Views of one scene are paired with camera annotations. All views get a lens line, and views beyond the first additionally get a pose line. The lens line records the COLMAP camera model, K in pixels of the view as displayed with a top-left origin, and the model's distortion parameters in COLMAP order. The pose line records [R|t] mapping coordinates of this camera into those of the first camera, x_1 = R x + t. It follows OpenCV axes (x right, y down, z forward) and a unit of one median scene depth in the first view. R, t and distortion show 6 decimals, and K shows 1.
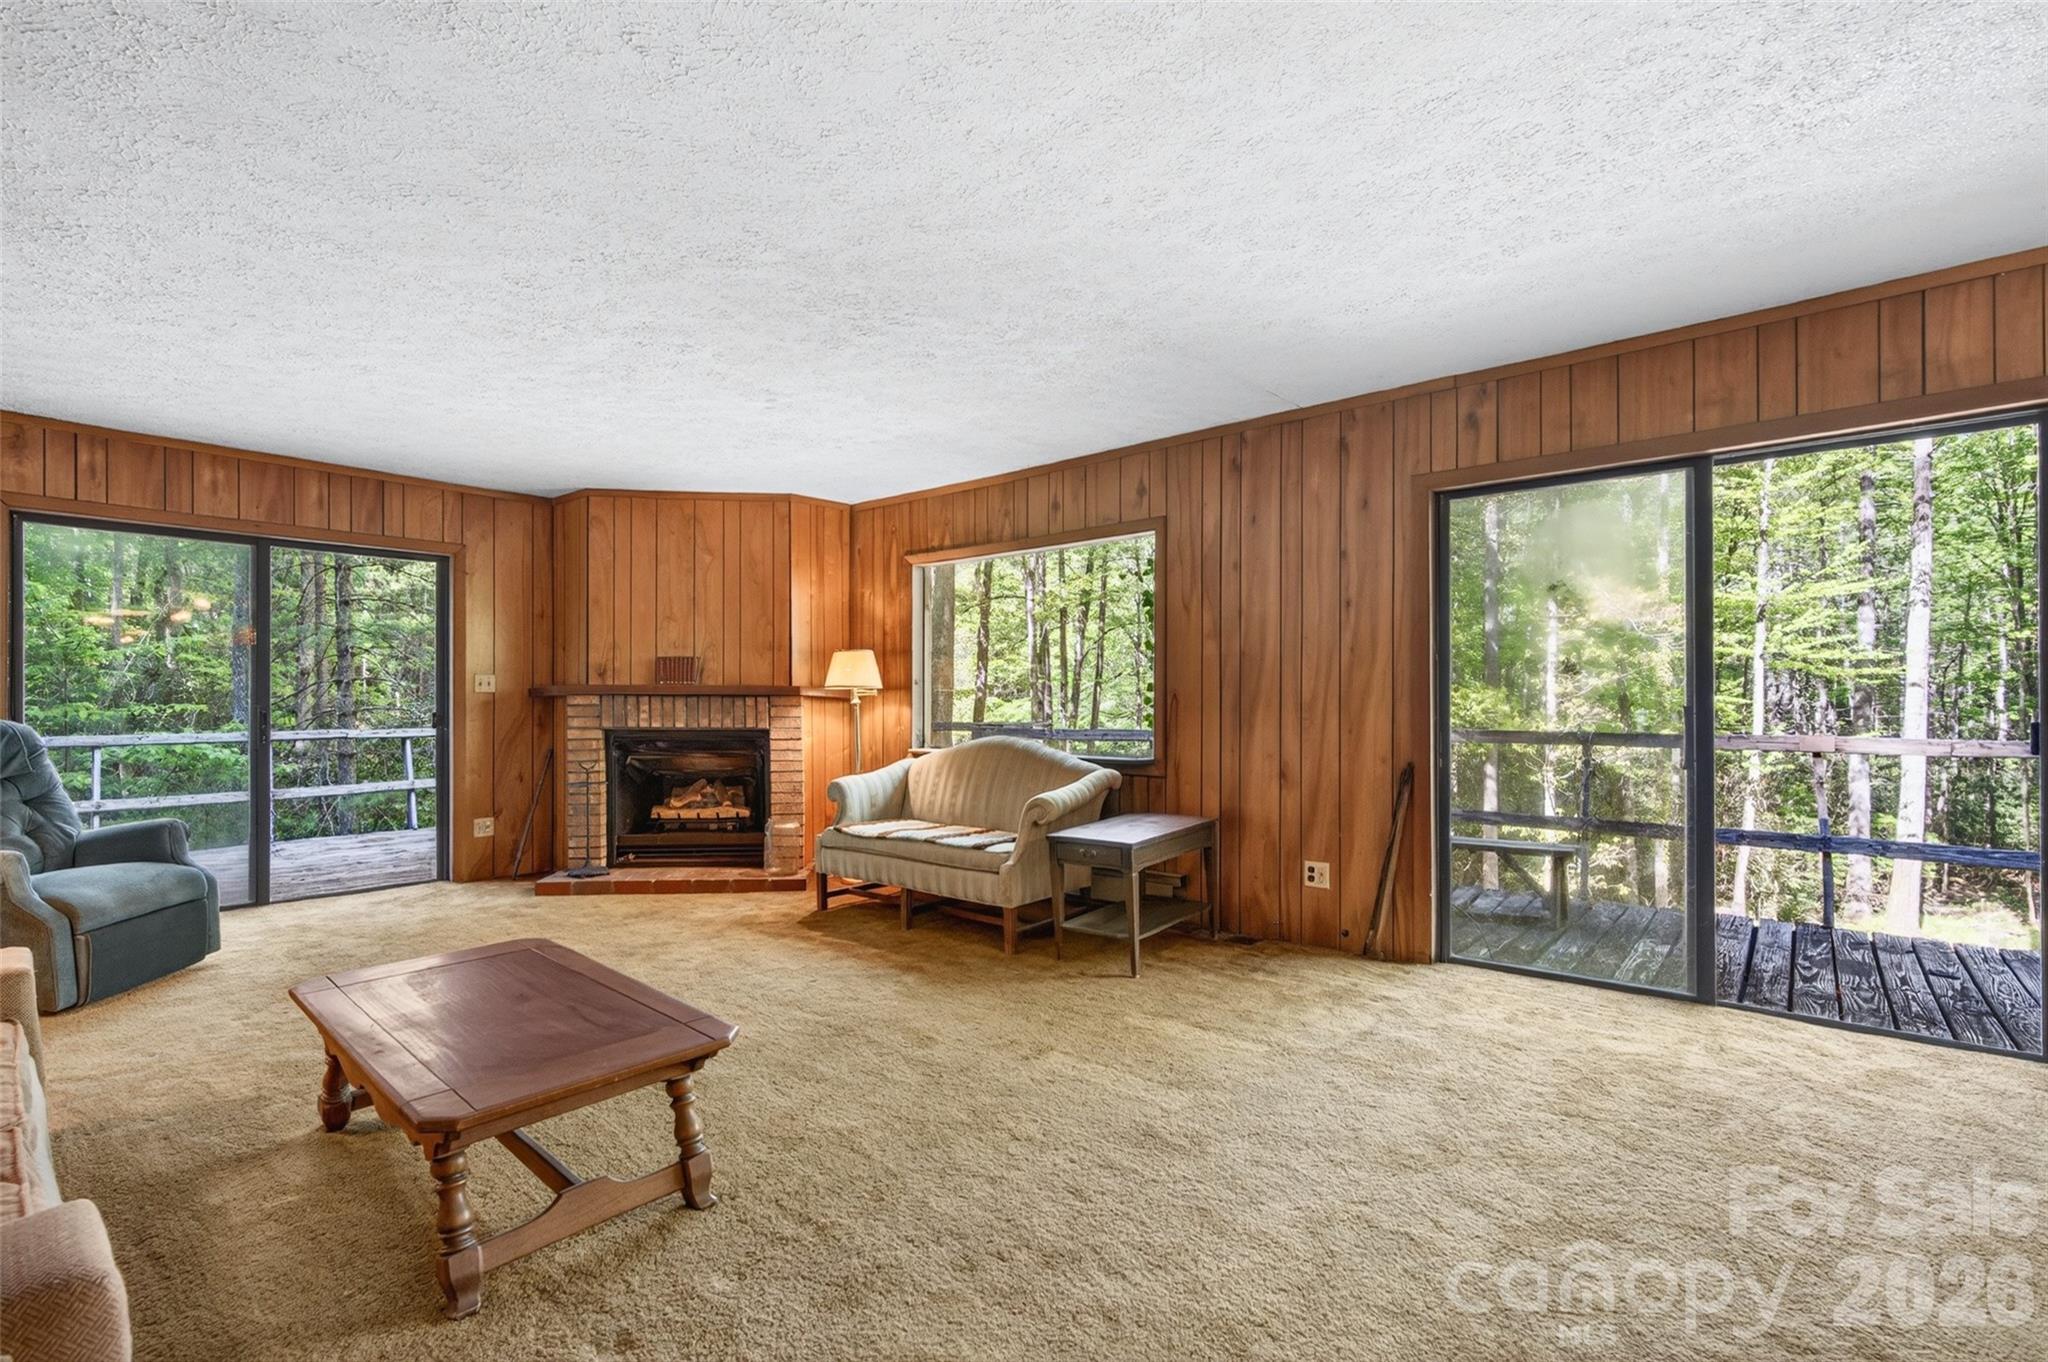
lens RADIAL K [[897.5, 0, 1023.9], [0, 897.5, 708.1], [0, 0, 1]] dist [0.000249, -0.000021]
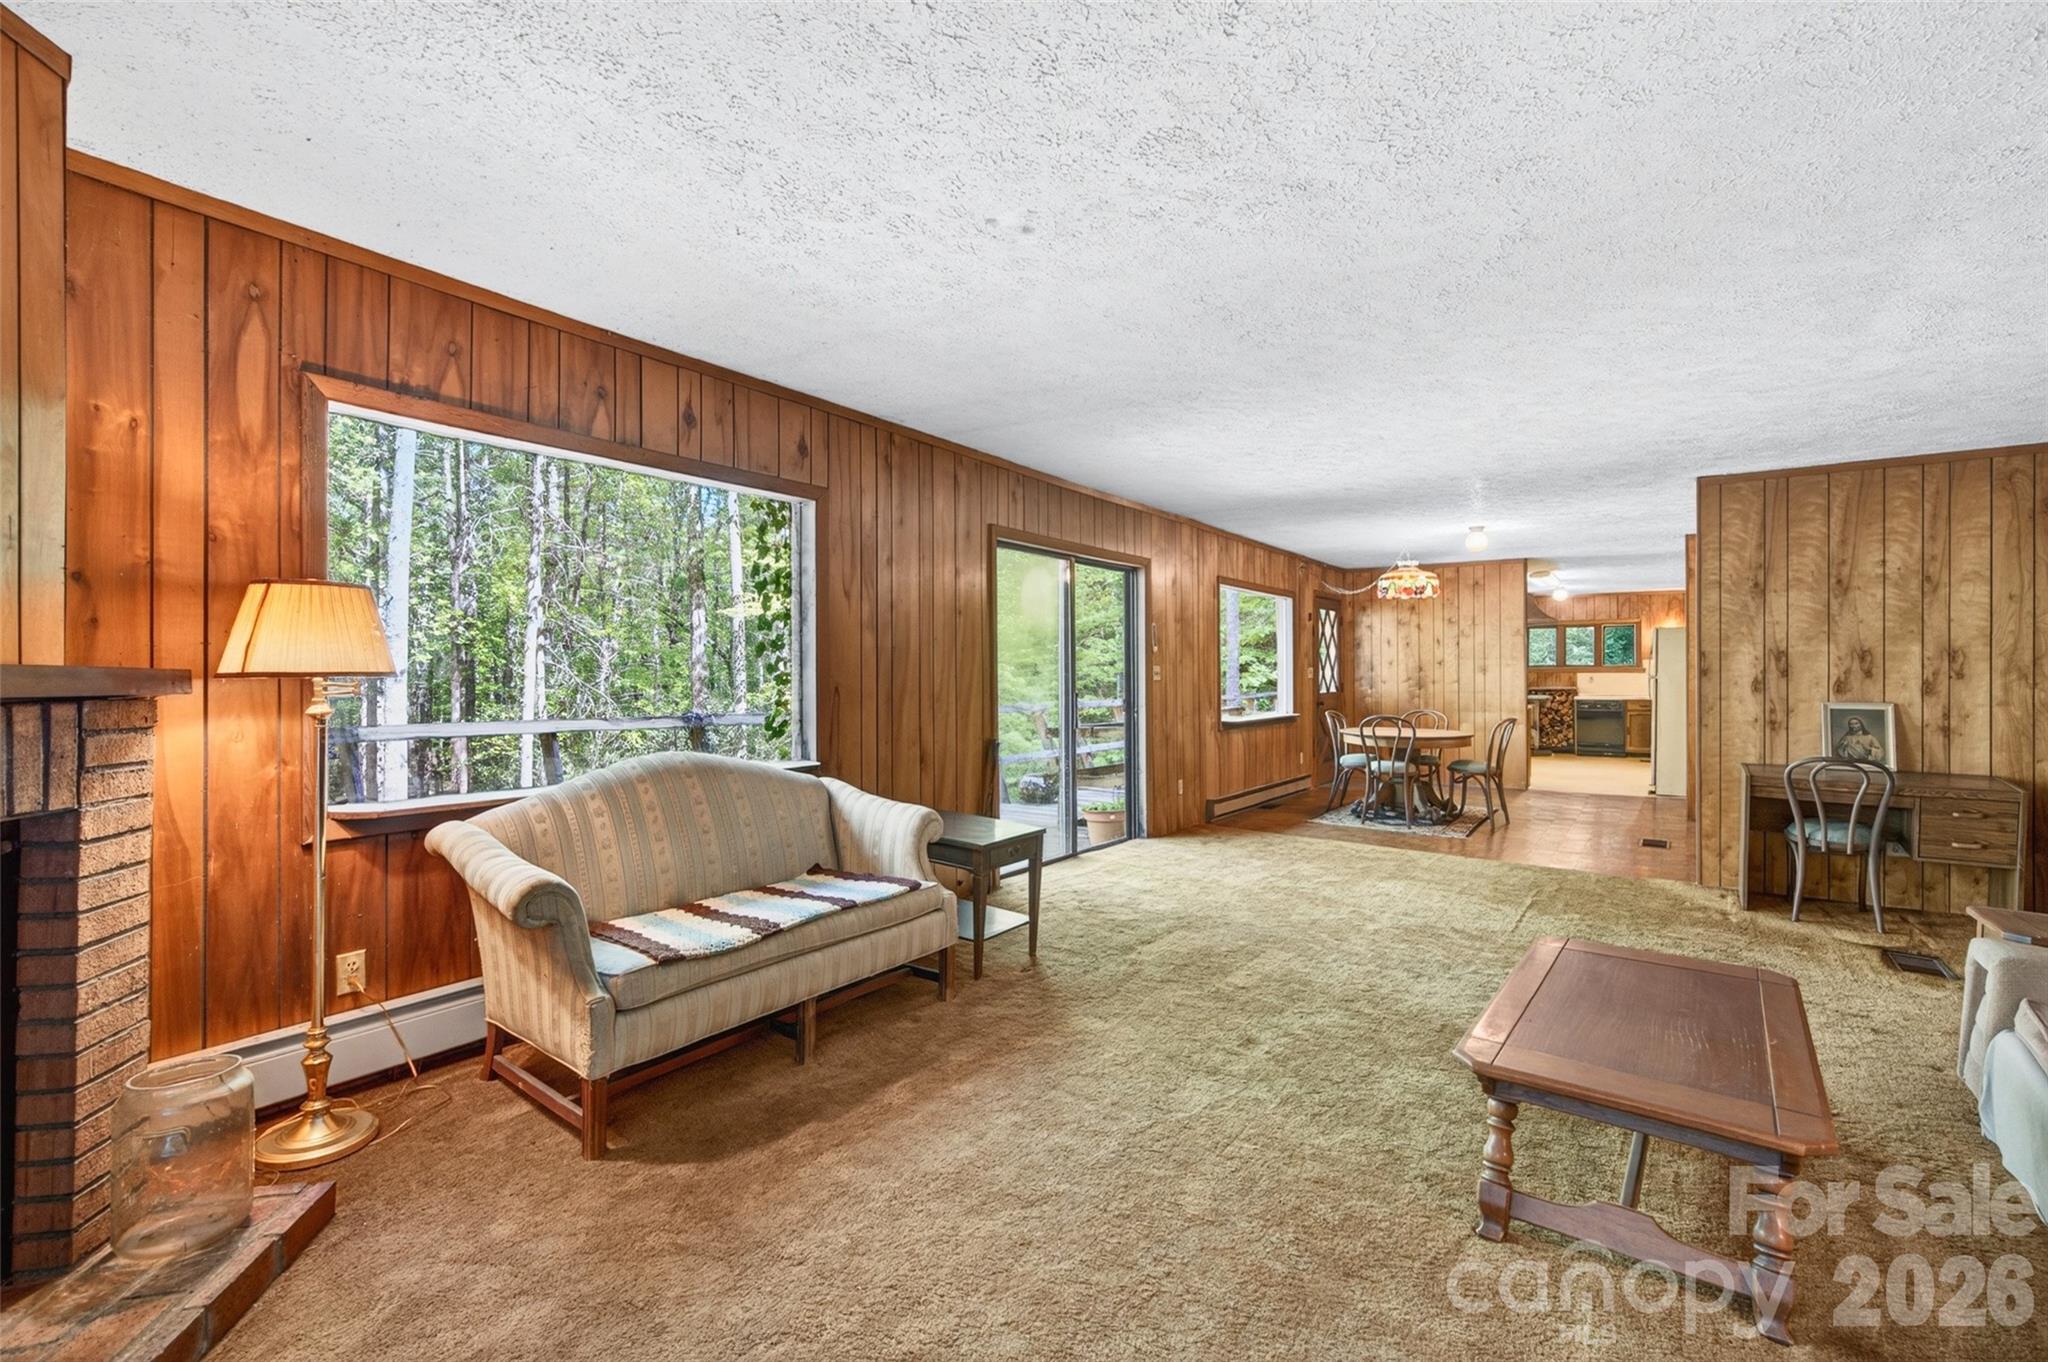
lens RADIAL K [[890.2, 0, 1030.0], [0, 890.2, 677.1], [0, 0, 1]] dist [-0.001067, -0.000133]
pose [[-0.072891, -0.000245, 0.997340, -0.757499], [0.004716, 0.999989, 0.000590, -0.025146], [-0.997329, 0.004746, -0.072889, 0.878280]]
